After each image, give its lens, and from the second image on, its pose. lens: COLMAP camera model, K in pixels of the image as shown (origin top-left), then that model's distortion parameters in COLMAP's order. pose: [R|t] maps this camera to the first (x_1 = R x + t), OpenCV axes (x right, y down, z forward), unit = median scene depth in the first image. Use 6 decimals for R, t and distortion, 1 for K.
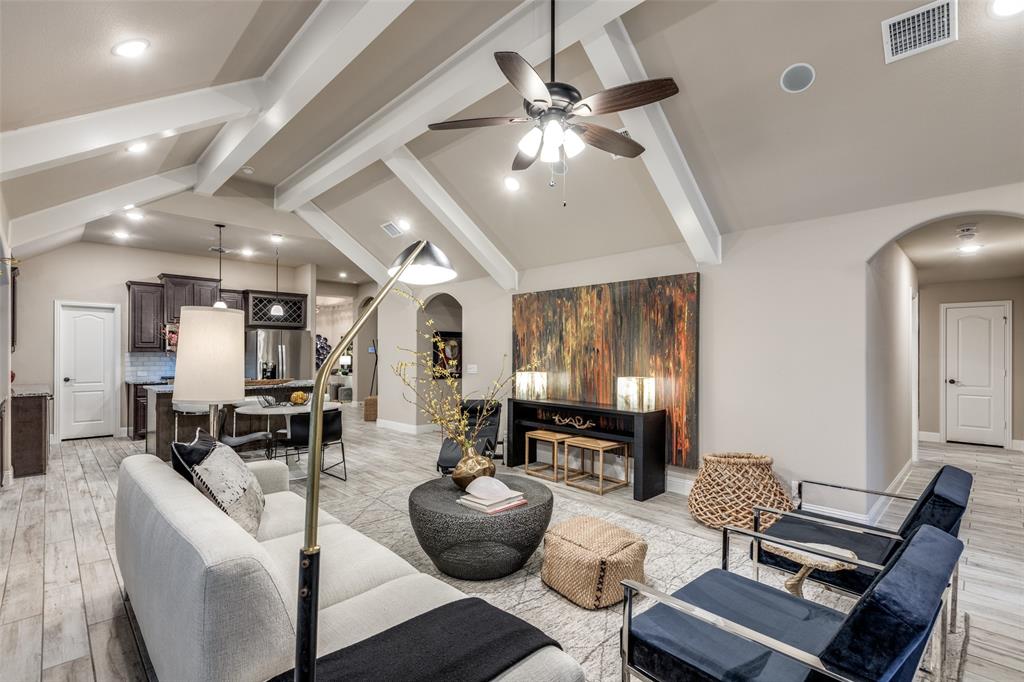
lens RADIAL K [[470.0, 0, 510.2], [0, 470.0, 352.5], [0, 0, 1]] dist [0.001050, 0.000225]
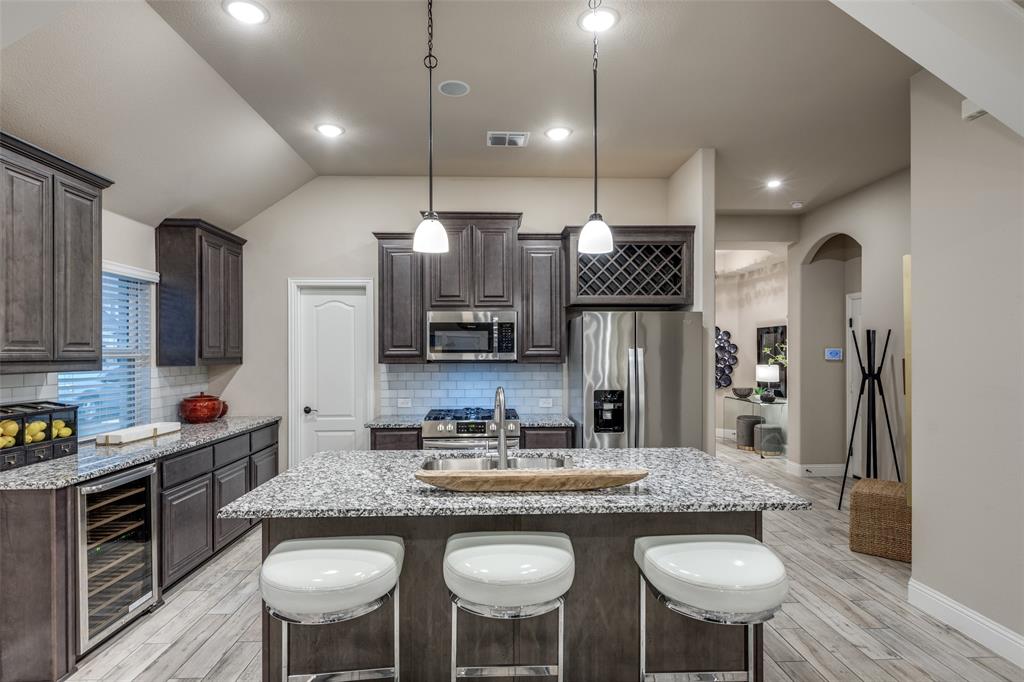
lens RADIAL K [[532.4, 0, 511.7], [0, 532.4, 351.7], [0, 0, 1]] dist [0.002468, 0.000375]
pose [[0.736644, -0.005208, -0.676260, -0.209970], [0.006195, 0.999980, -0.000953, -0.010673], [0.676252, -0.003488, 0.736662, 0.489700]]
